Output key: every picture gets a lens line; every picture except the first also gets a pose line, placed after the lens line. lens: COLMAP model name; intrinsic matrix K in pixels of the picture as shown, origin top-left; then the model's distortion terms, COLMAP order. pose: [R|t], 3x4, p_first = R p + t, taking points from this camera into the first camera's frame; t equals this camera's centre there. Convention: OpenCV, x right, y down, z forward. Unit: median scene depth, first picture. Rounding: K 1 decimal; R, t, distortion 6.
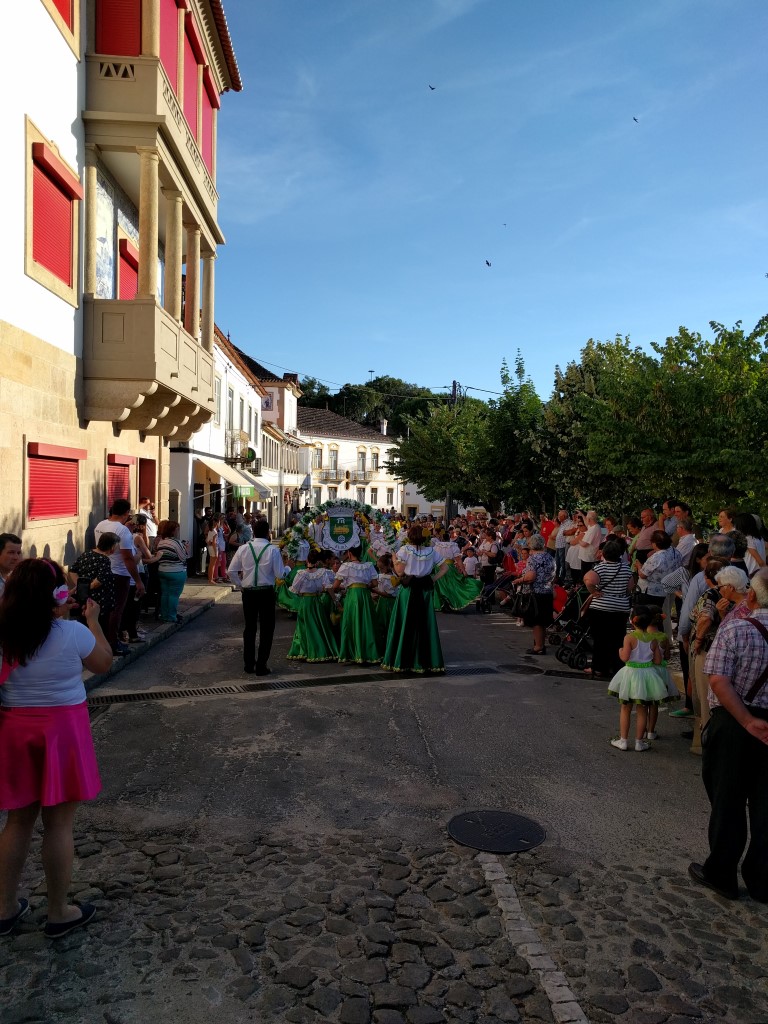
lens RADIAL K [[1062.1, 0, 382.9], [0, 1062.1, 529.8], [0, 0, 1]] dist [0.012957, 0.092209]
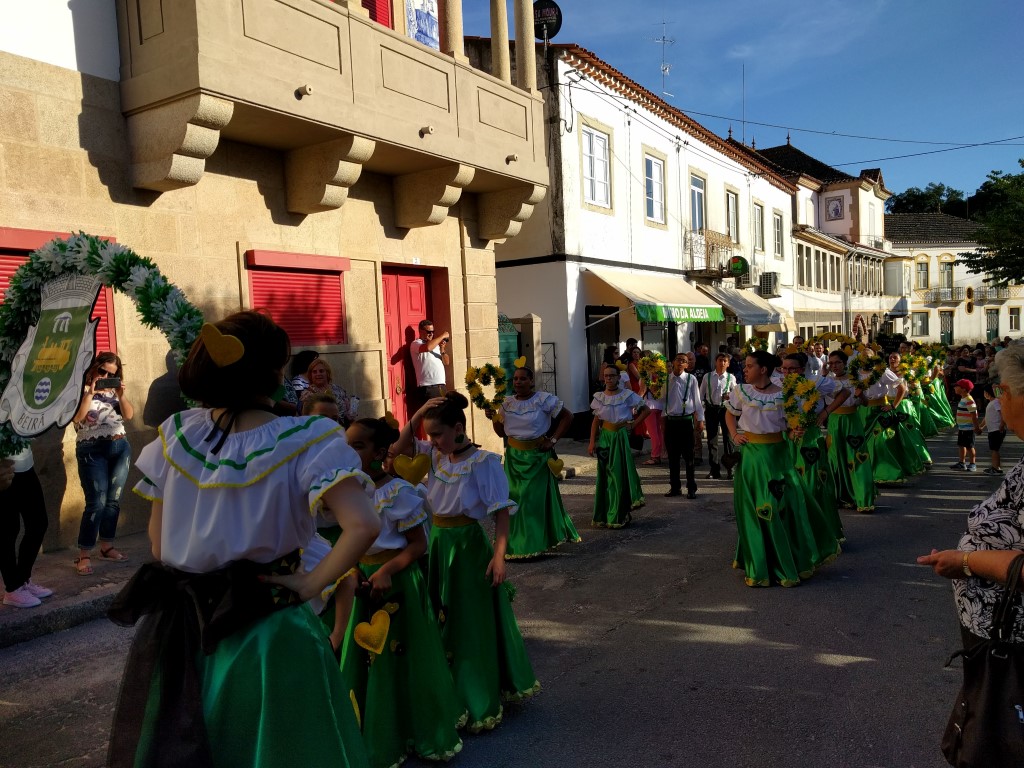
lens RADIAL K [[790.6, 0, 539.0], [0, 790.6, 377.8], [0, 0, 1]] dist [0.001130, 0.036510]
pose [[0.789066, -0.033491, -0.613395, 0.071990], [0.033022, 0.999382, -0.012087, 0.005168], [0.613421, -0.010719, 0.789684, 0.382766]]
